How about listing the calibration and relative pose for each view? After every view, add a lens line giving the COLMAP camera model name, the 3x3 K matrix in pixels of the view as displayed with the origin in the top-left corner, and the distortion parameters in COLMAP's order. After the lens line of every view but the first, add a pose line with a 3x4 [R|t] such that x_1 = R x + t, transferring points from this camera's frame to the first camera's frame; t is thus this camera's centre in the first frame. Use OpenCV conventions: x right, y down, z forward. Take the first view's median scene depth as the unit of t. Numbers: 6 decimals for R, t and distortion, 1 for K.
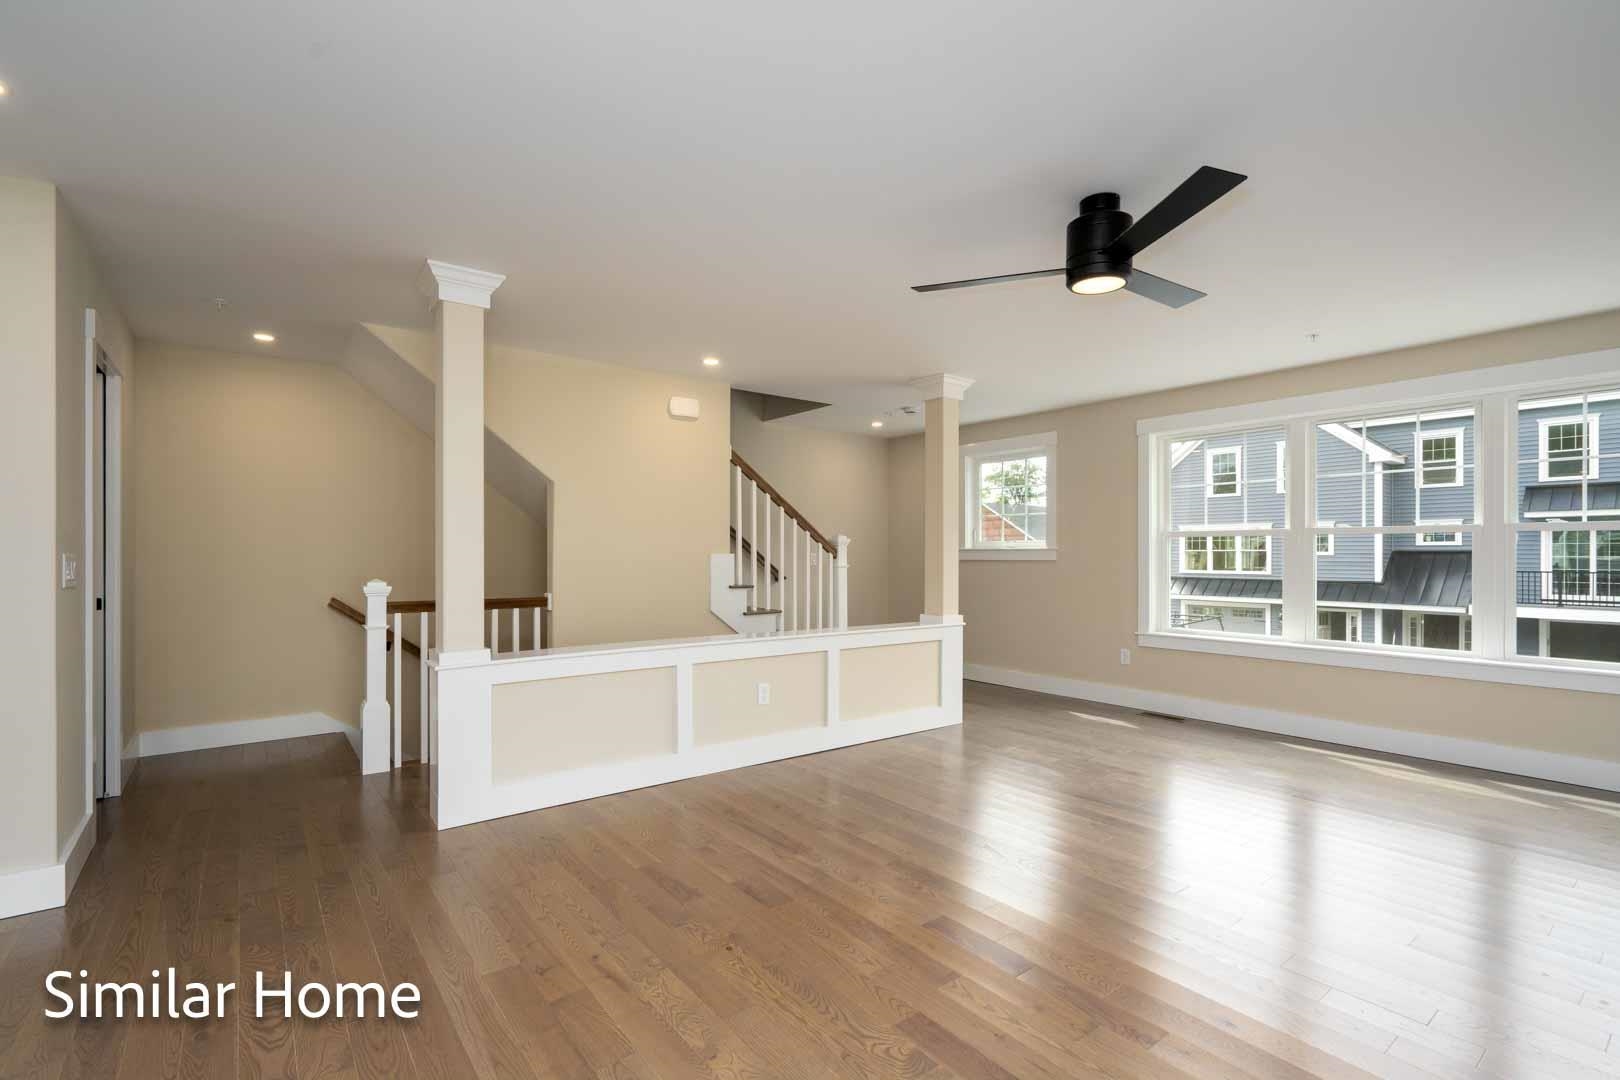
lens RADIAL K [[716.2, 0, 799.6], [0, 716.2, 553.9], [0, 0, 1]] dist [0.002937, 0.000463]
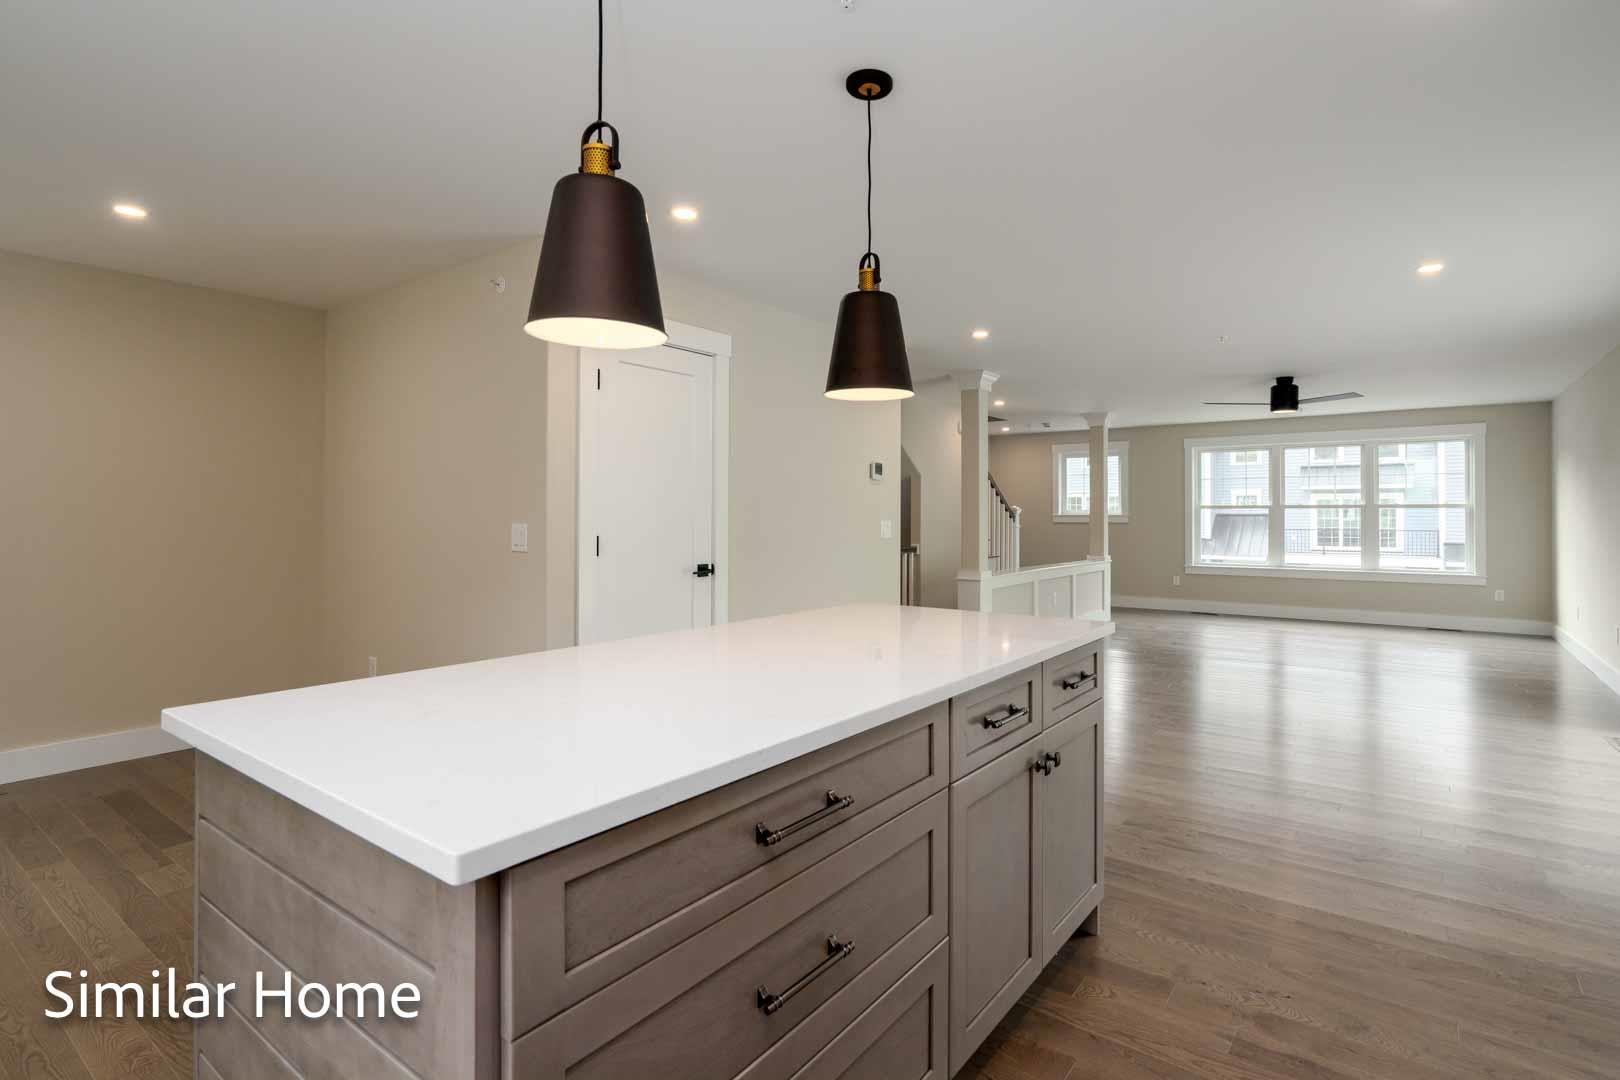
lens RADIAL K [[800.6, 0, 816.3], [0, 800.6, 527.4], [0, 0, 1]] dist [0.000725, -0.000043]
pose [[0.960243, -0.005306, 0.279114, -0.834341], [0.000985, 0.999878, 0.015619, -0.008936], [-0.279162, -0.014723, 0.960131, -0.530347]]
